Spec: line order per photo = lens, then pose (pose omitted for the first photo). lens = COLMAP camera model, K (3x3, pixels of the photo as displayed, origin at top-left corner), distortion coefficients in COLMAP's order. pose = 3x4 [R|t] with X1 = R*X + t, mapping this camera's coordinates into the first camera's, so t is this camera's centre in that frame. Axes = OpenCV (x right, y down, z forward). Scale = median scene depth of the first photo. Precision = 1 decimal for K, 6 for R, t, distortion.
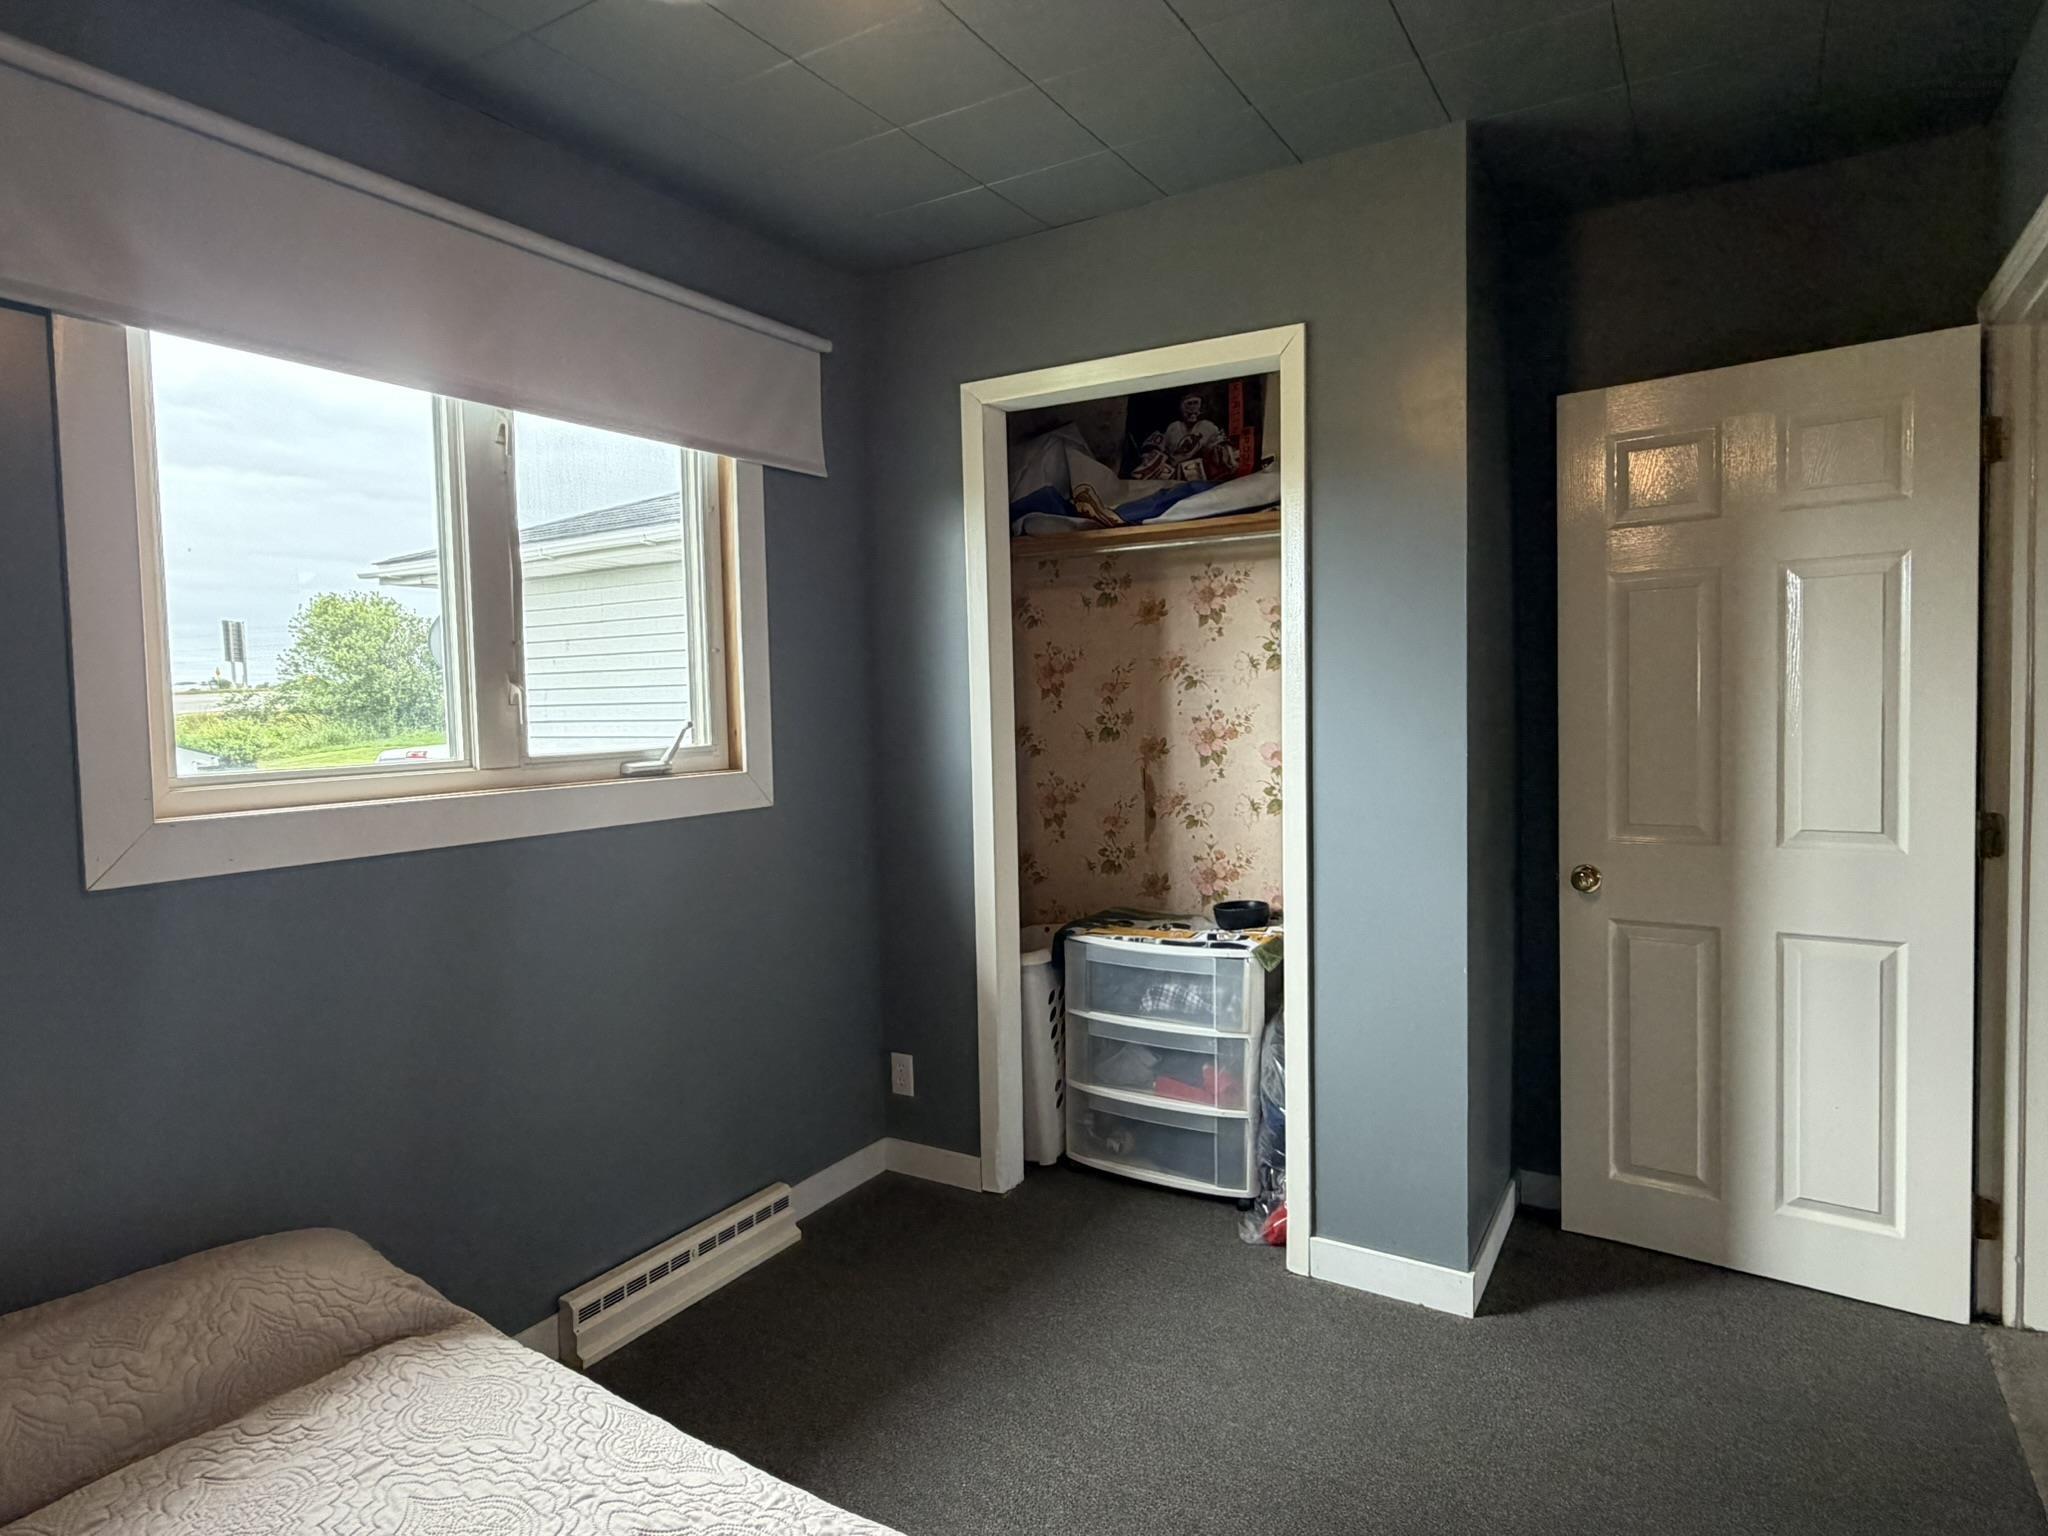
lens RADIAL K [[1166.9, 0, 1024.0], [0, 1166.9, 768.0], [0, 0, 1]] dist [0.048668, 0.000578]
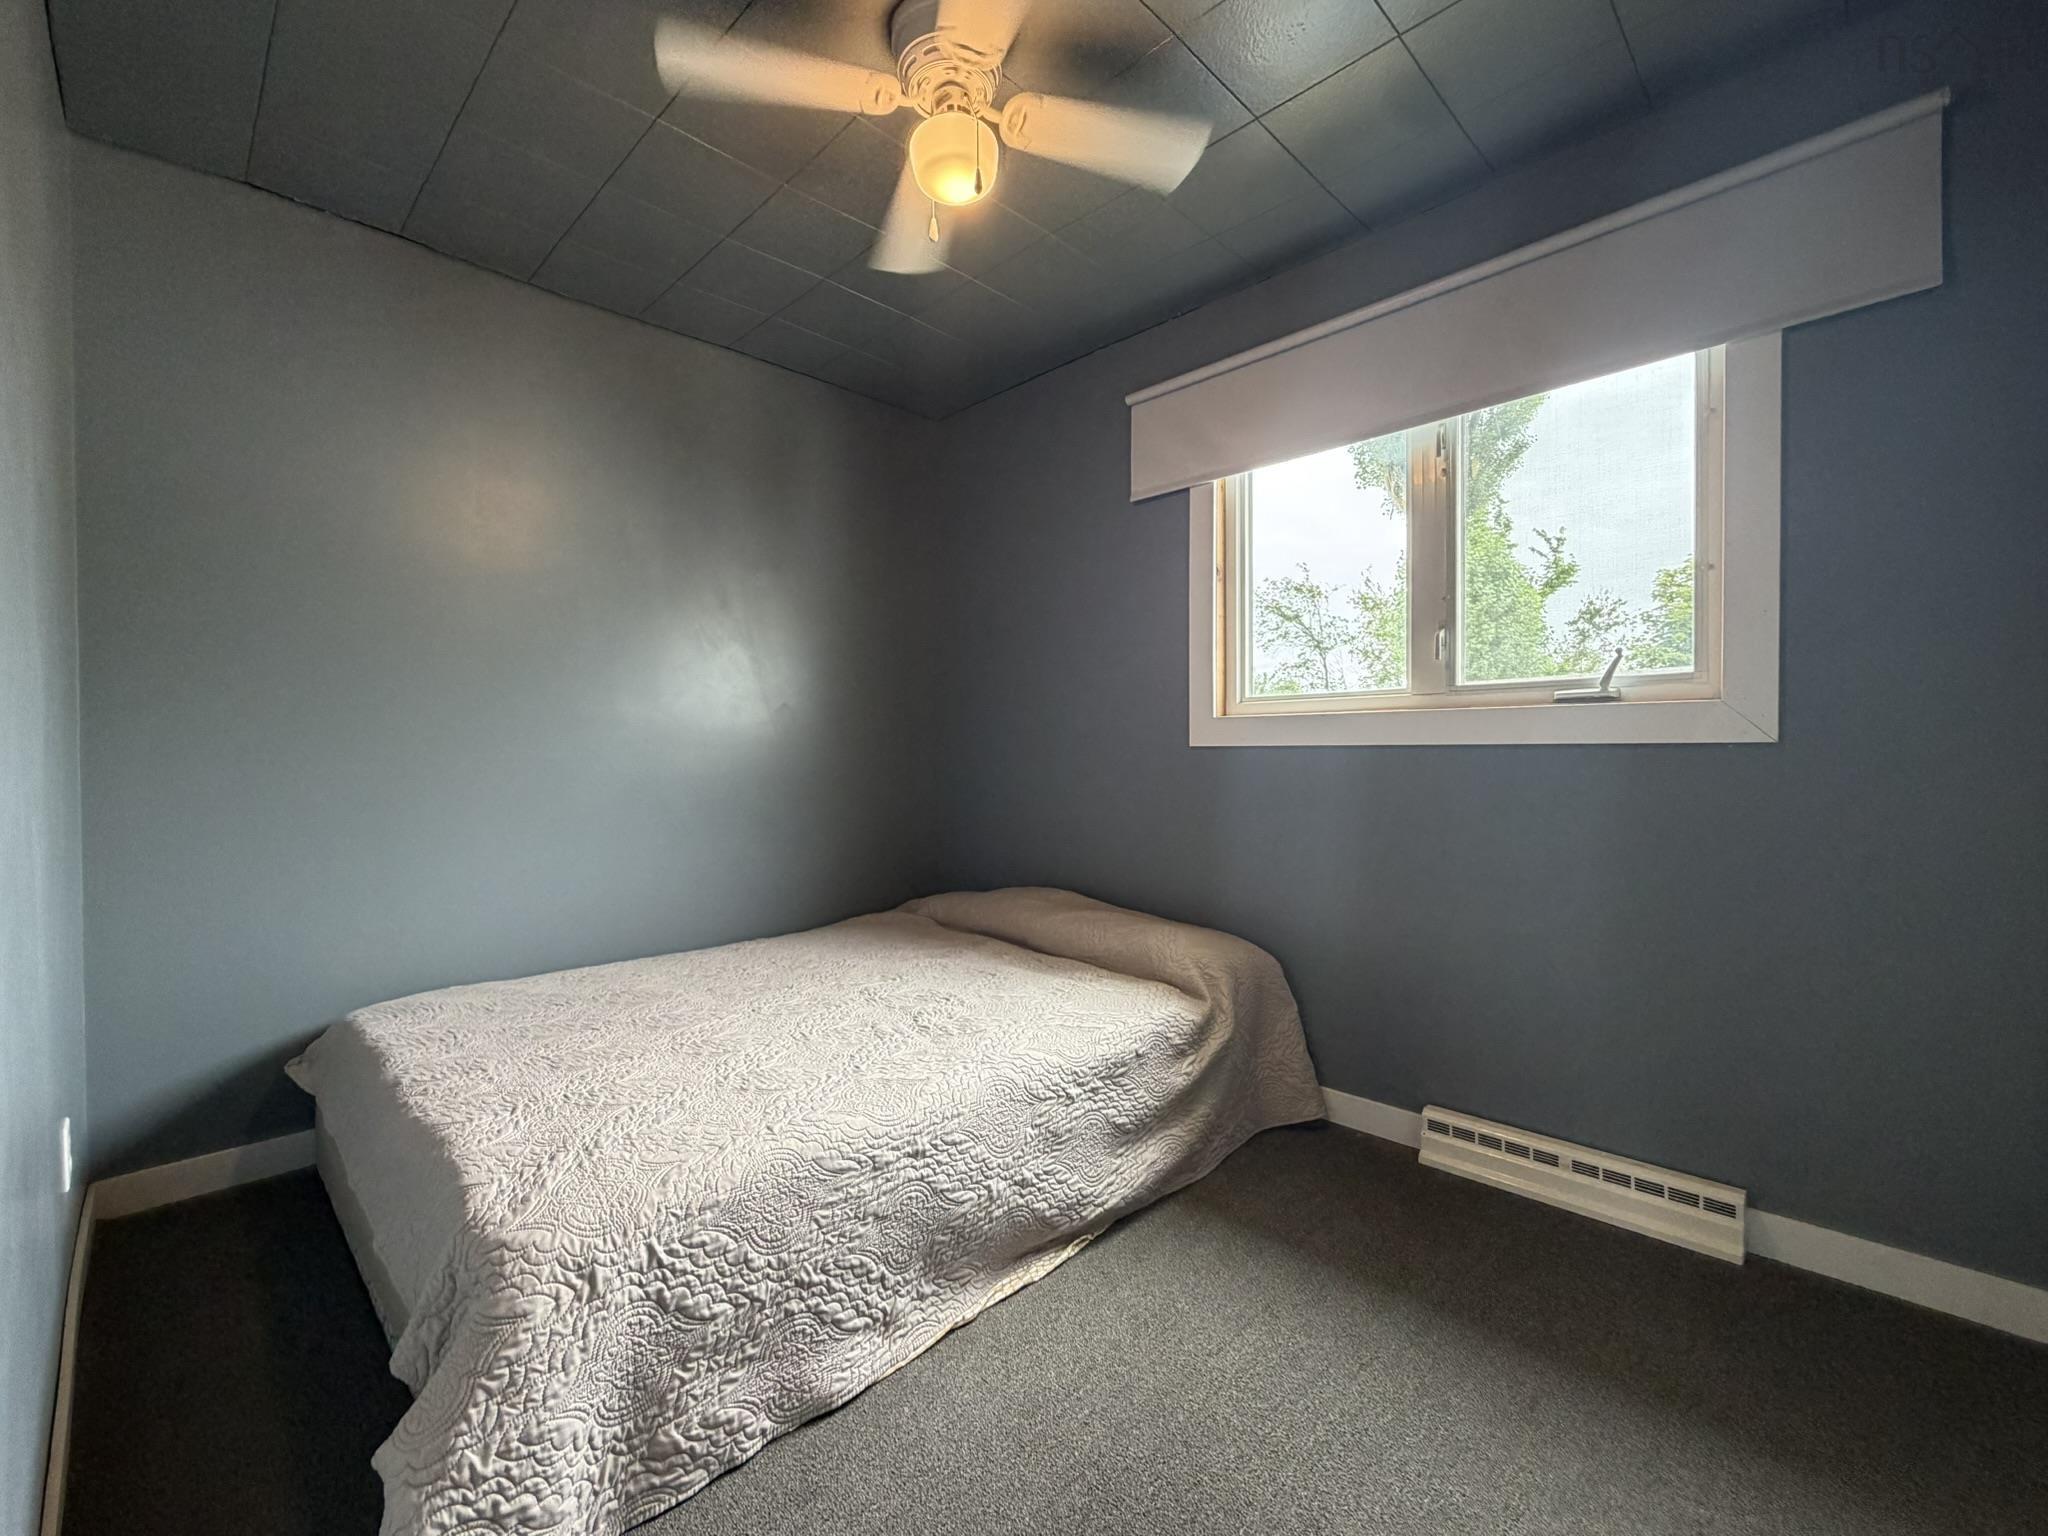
lens RADIAL K [[862.2, 0, 1024.0], [0, 862.2, 768.0], [0, 0, 1]] dist [-0.000197, -0.000959]
pose [[-0.226870, 0.033863, -0.973336, 0.549674], [-0.048217, 0.997779, 0.045952, 0.054392], [0.972731, 0.057357, -0.224734, 0.690478]]
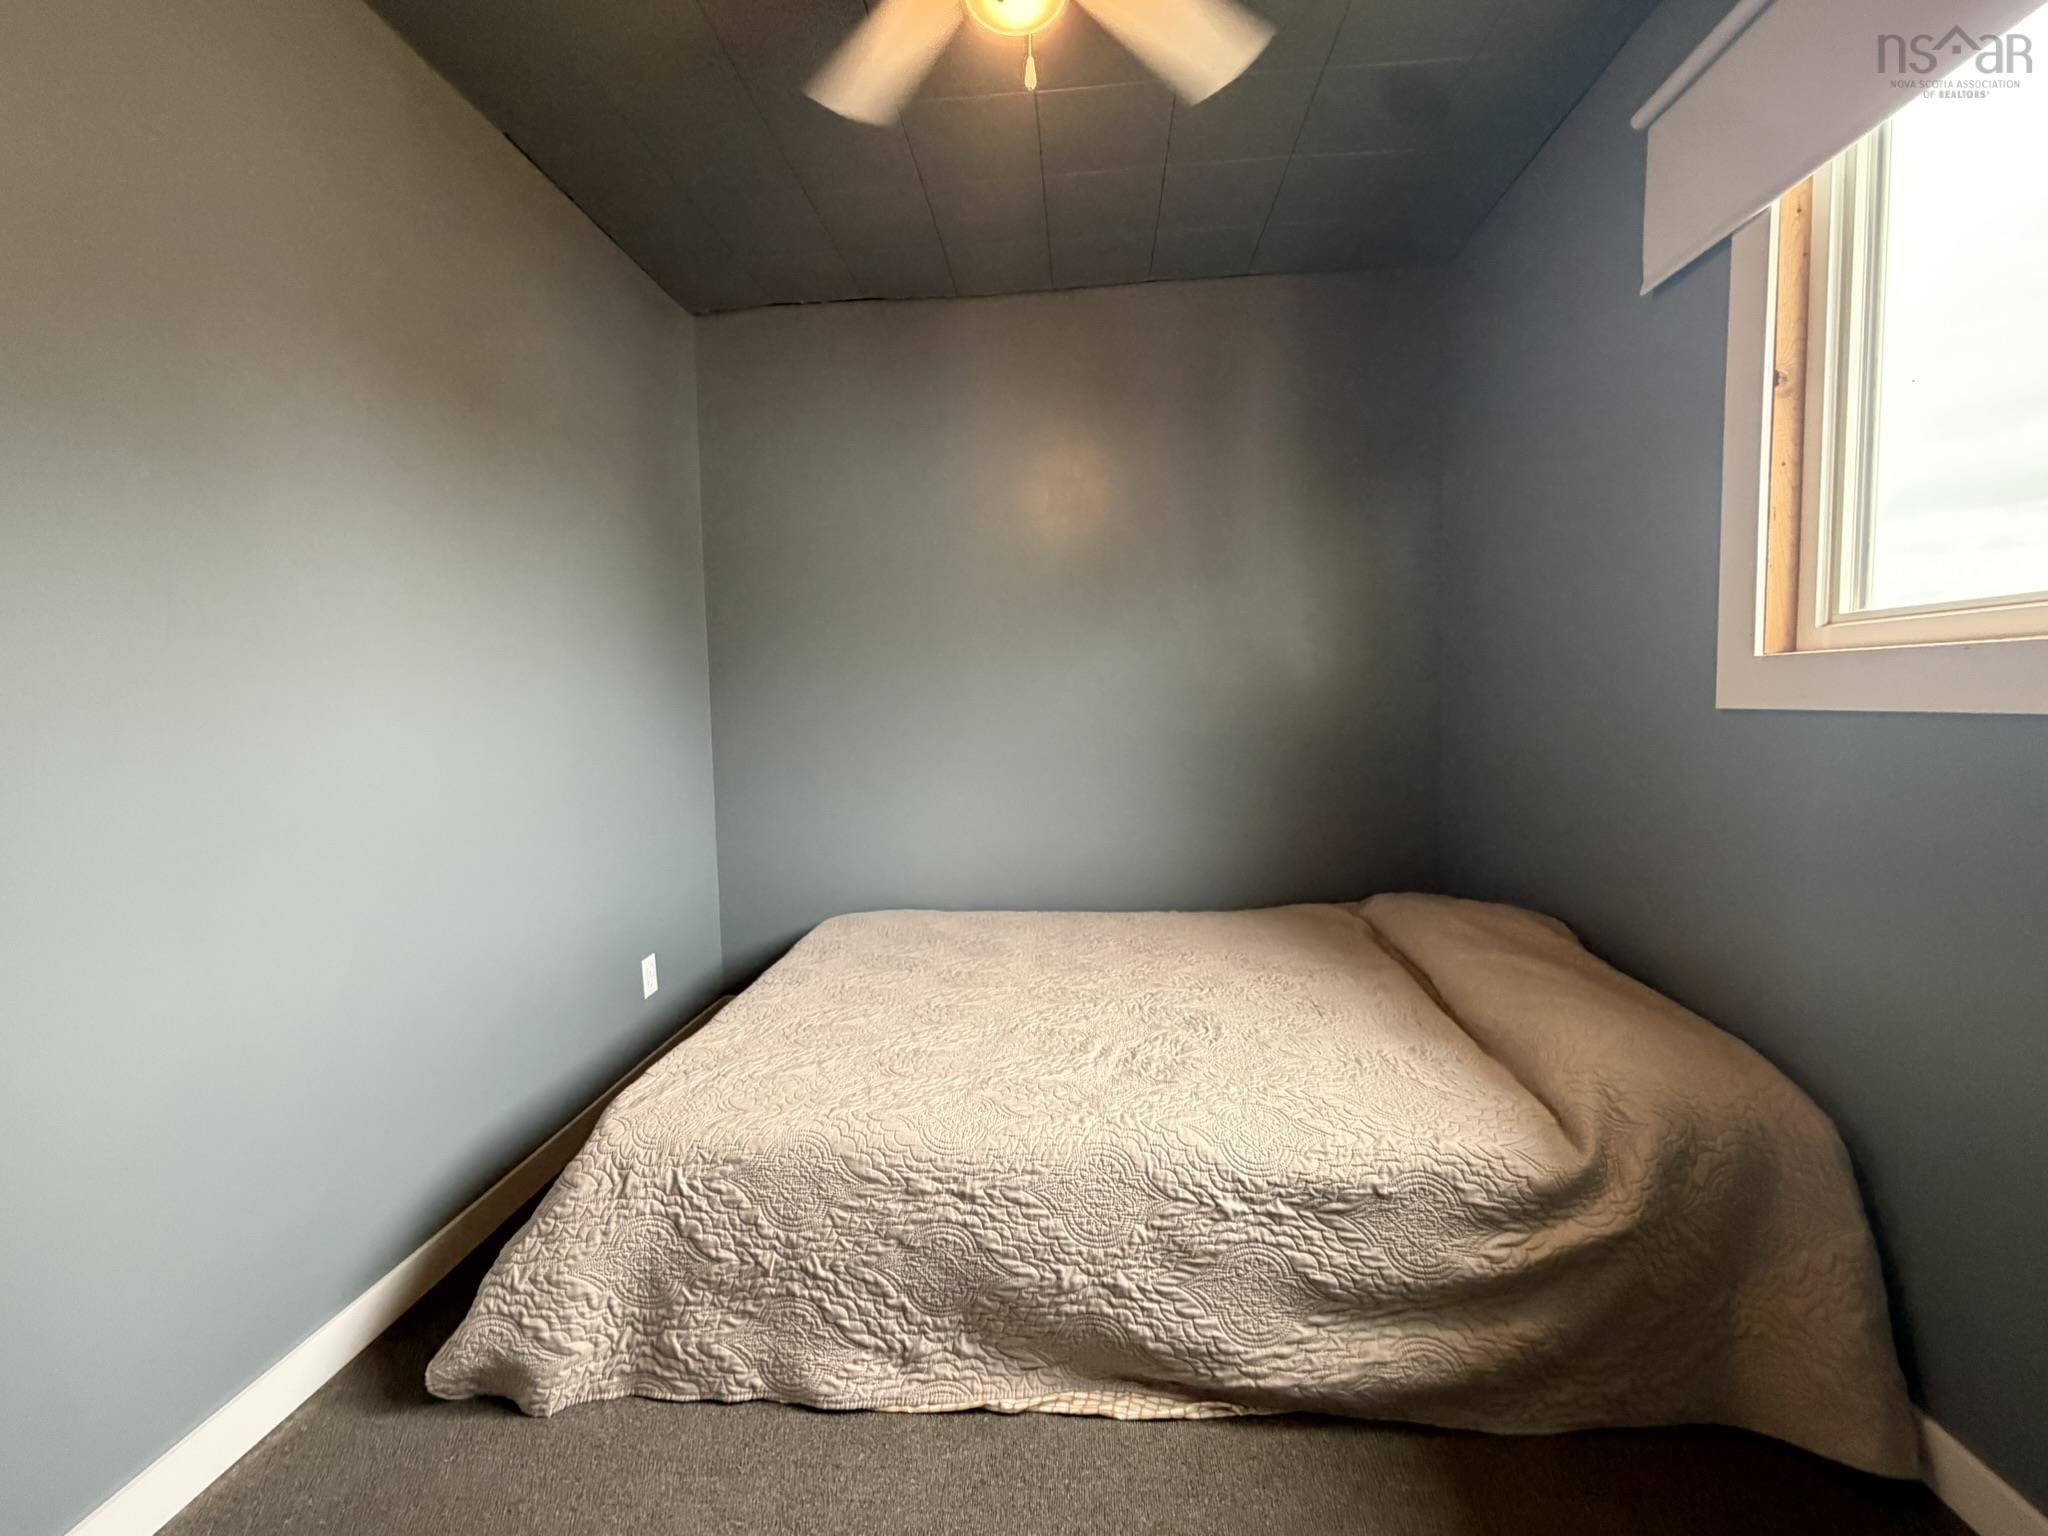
lens RADIAL K [[862.2, 0, 1024.0], [0, 862.2, 768.0], [0, 0, 1]] dist [-0.000197, -0.000959]
pose [[-0.884524, 0.070271, -0.461171, 0.183122], [0.009656, 0.991135, 0.132504, 0.024252], [0.466394, 0.112750, -0.877362, 0.950009]]
